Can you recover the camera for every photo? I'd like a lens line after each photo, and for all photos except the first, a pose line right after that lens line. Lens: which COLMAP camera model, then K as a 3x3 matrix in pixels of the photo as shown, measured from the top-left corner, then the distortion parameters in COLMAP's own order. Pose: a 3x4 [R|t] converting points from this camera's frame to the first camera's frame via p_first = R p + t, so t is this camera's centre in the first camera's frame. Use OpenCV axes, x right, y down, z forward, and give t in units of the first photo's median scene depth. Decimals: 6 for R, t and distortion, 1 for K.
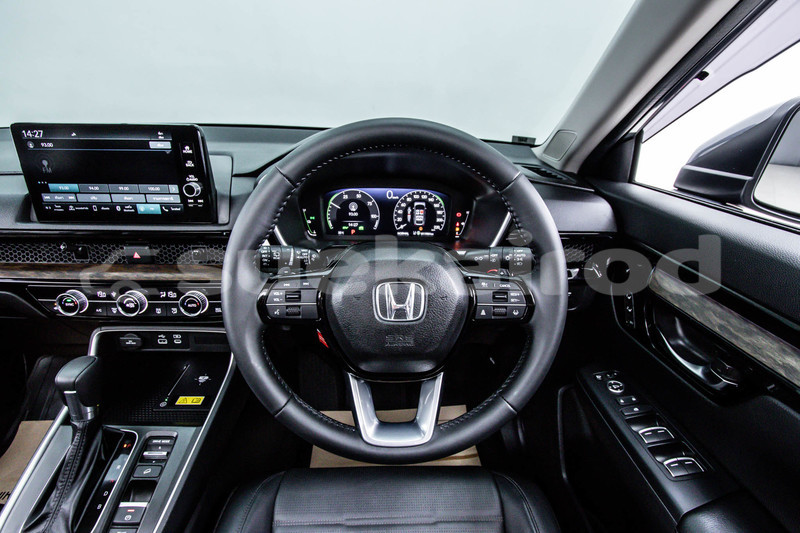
lens RADIAL K [[364.5, 0, 400.0], [0, 364.5, 266.5], [0, 0, 1]] dist [-0.009907, 0.000160]
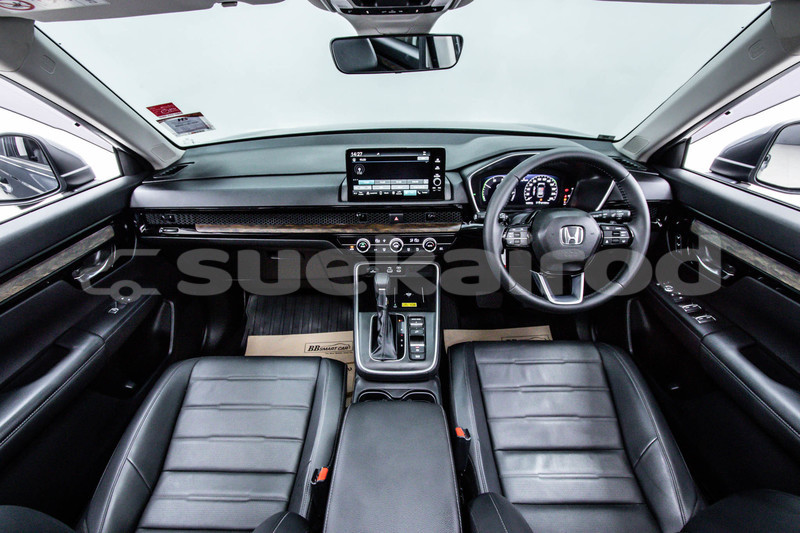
lens RADIAL K [[378.7, 0, 400.0], [0, 378.7, 266.5], [0, 0, 1]] dist [-0.000723, 0.000082]
pose [[0.998819, -0.013417, -0.046703, -0.658570], [0.017161, 0.996591, 0.080702, 0.056712], [0.045461, -0.081408, 0.995644, -0.934033]]
